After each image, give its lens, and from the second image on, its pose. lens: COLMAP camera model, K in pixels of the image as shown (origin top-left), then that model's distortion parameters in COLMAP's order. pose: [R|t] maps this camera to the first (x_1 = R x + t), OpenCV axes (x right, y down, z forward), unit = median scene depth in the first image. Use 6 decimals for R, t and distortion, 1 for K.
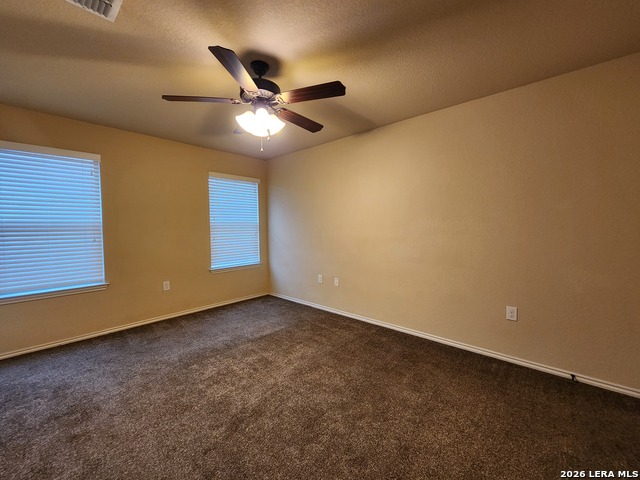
lens RADIAL K [[259.4, 0, 323.7], [0, 259.4, 238.8], [0, 0, 1]] dist [0.006258, -0.004525]
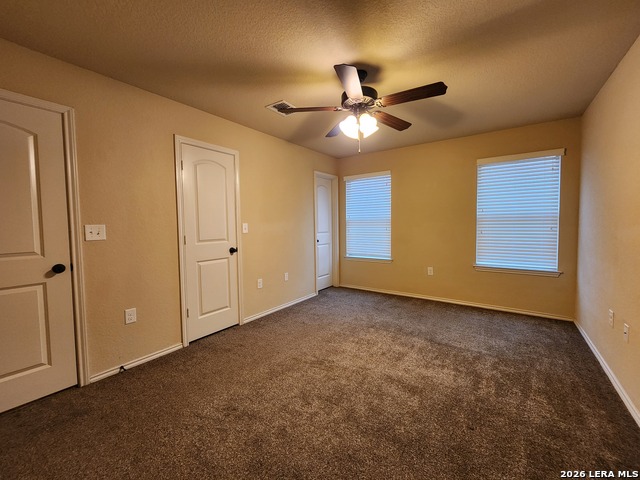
lens RADIAL K [[278.0, 0, 345.9], [0, 278.0, 232.3], [0, 0, 1]] dist [-0.002838, 0.000105]
pose [[0.126644, 0.043513, -0.990993, 0.651380], [-0.038231, 0.998509, 0.038958, -0.027696], [0.991211, 0.032953, 0.128119, 0.540599]]
